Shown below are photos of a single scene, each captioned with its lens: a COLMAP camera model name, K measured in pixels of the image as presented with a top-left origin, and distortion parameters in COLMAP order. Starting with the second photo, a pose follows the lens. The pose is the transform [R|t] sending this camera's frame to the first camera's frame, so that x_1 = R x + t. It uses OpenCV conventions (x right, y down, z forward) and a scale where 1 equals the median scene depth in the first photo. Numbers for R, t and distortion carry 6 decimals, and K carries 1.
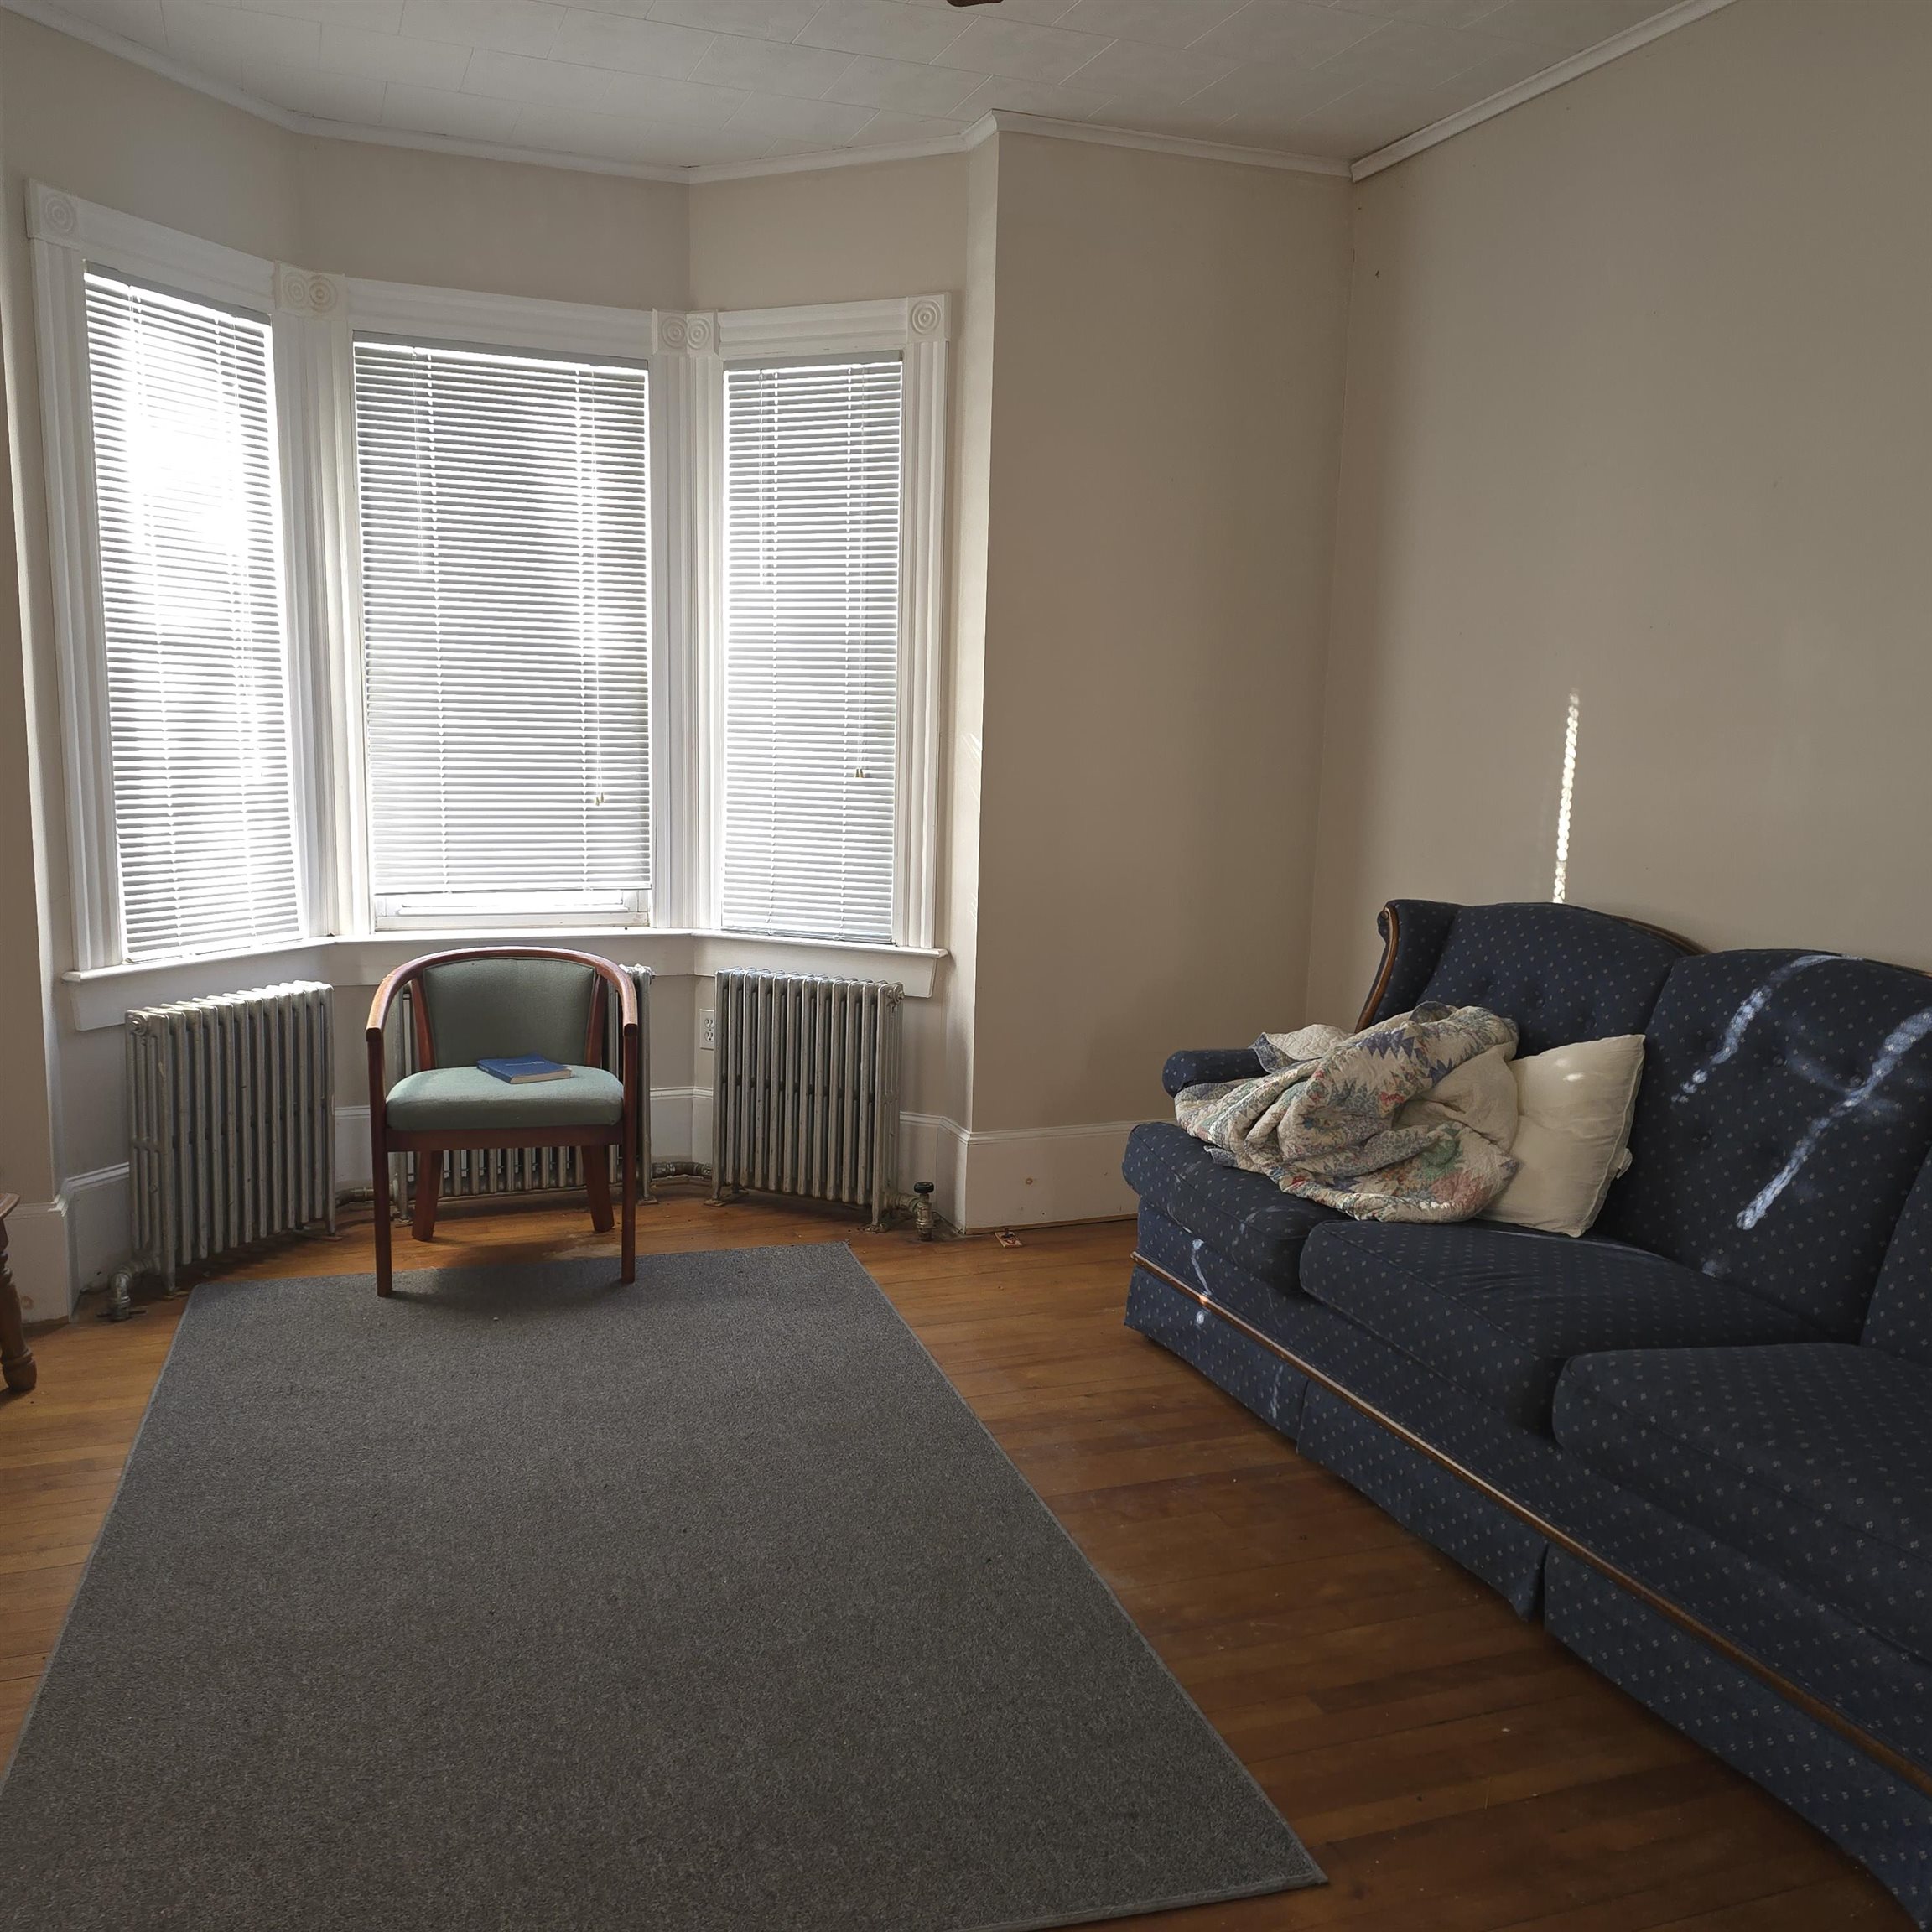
lens RADIAL K [[1727.0, 0, 952.8], [0, 1727.0, 970.3], [0, 0, 1]] dist [0.109890, -0.127344]
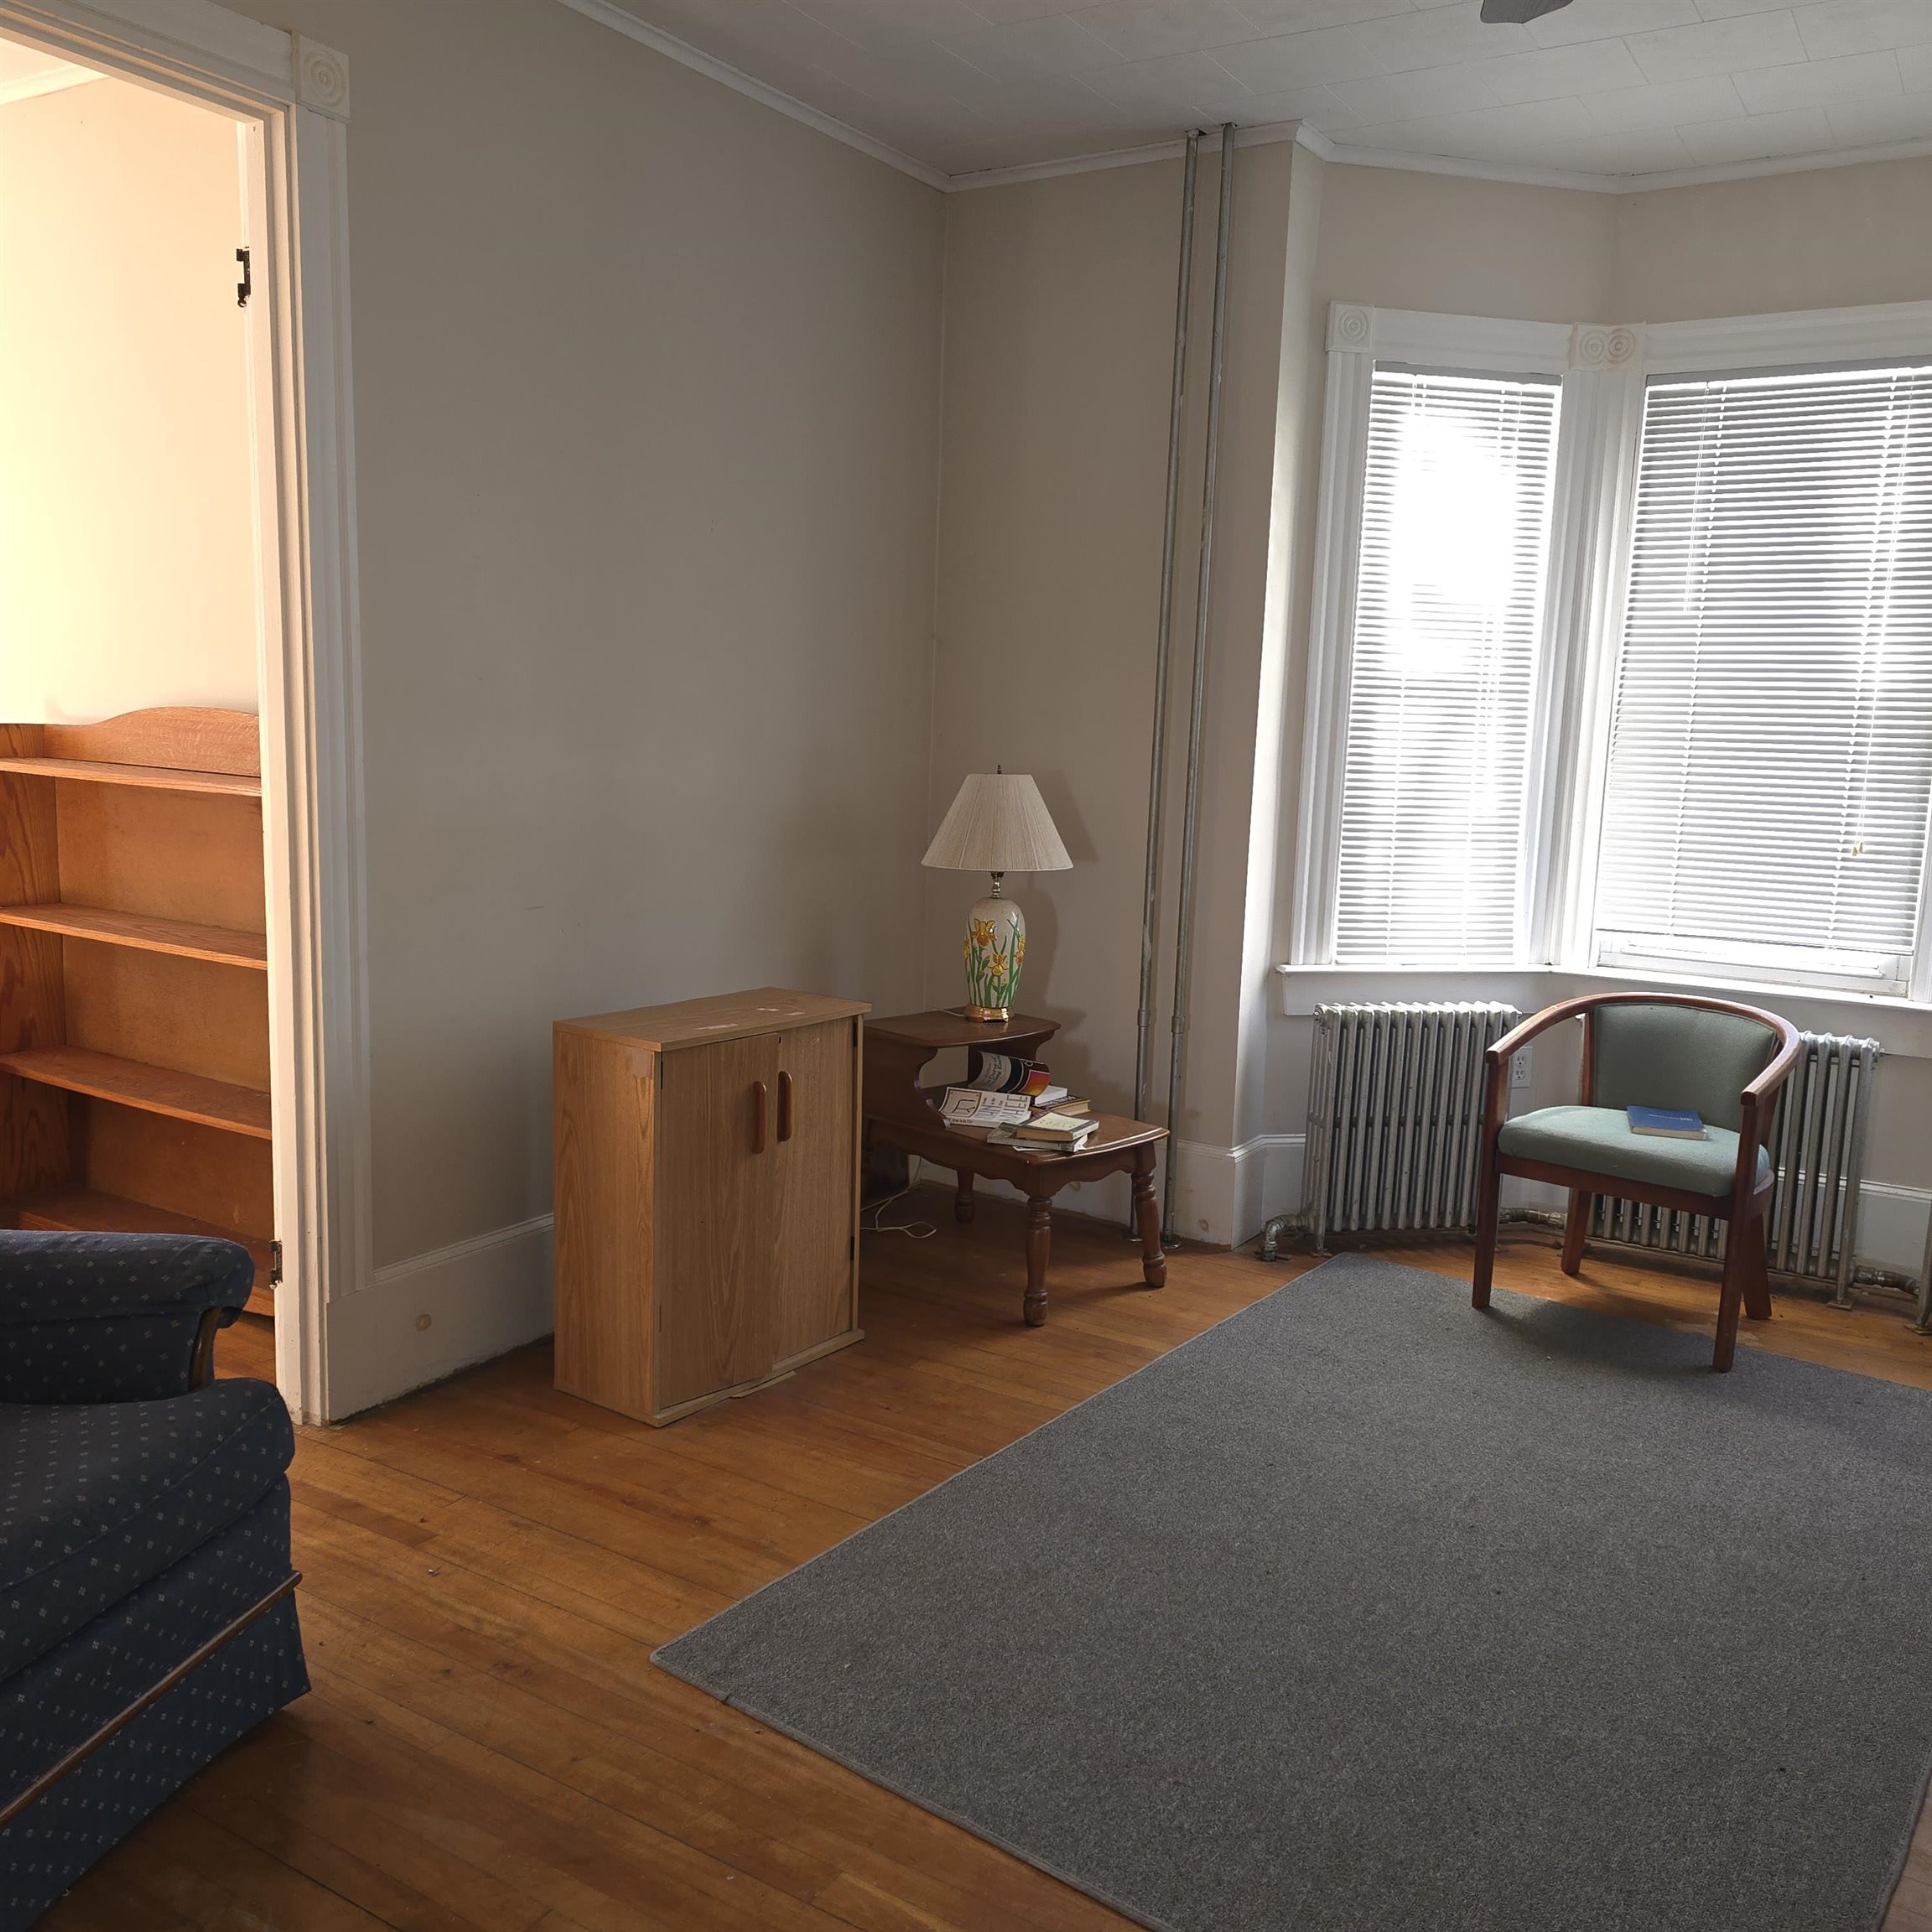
lens RADIAL K [[1727.0, 0, 952.8], [0, 1727.0, 970.3], [0, 0, 1]] dist [0.109890, -0.127344]
pose [[0.607125, 0.118518, -0.785718, 0.264341], [-0.135199, 0.989804, 0.044834, -0.016370], [0.783020, 0.079009, 0.616958, 0.090578]]
